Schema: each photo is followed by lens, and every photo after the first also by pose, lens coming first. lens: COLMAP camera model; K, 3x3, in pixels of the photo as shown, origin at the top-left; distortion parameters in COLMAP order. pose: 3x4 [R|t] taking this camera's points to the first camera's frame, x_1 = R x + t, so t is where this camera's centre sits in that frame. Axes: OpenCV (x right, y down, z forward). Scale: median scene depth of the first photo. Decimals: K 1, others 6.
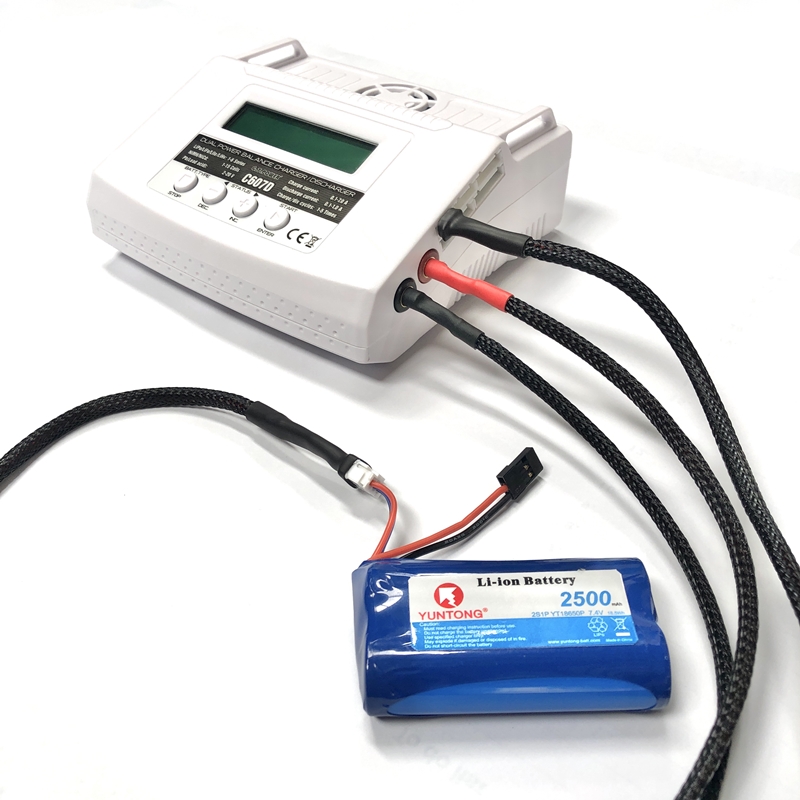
lens RADIAL K [[868.2, 0, 400.0], [0, 868.2, 400.0], [0, 0, 1]] dist [0.119974, -0.484671]
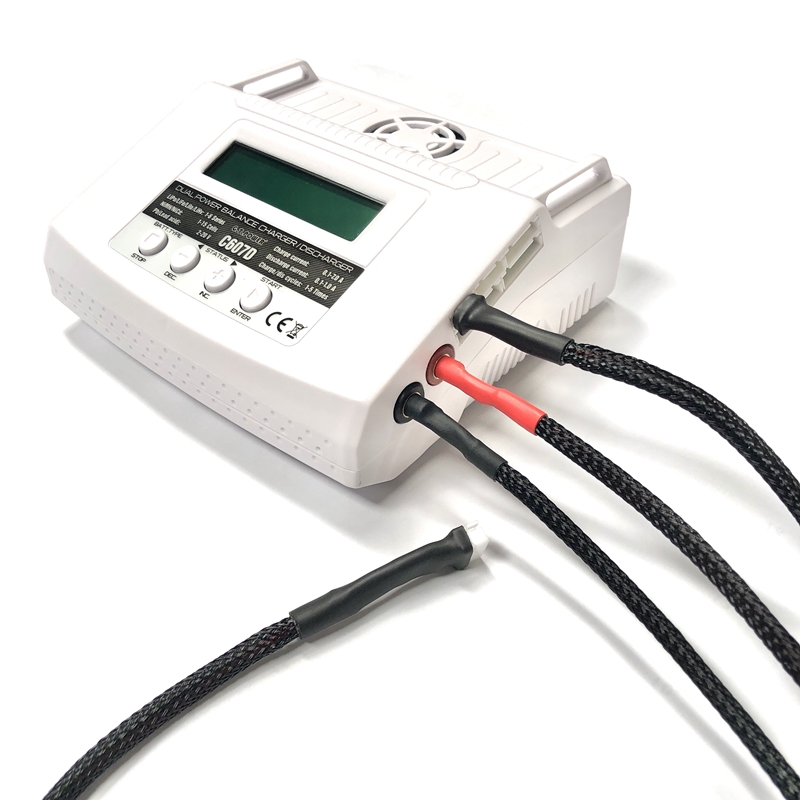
lens RADIAL K [[868.2, 0, 400.0], [0, 868.2, 400.0], [0, 0, 1]] dist [0.119974, -0.484671]
pose [[0.997972, 0.030638, -0.055794, 0.038050], [-0.029892, 0.999453, 0.014157, -0.123310], [0.056197, -0.012460, 0.998342, 0.195987]]
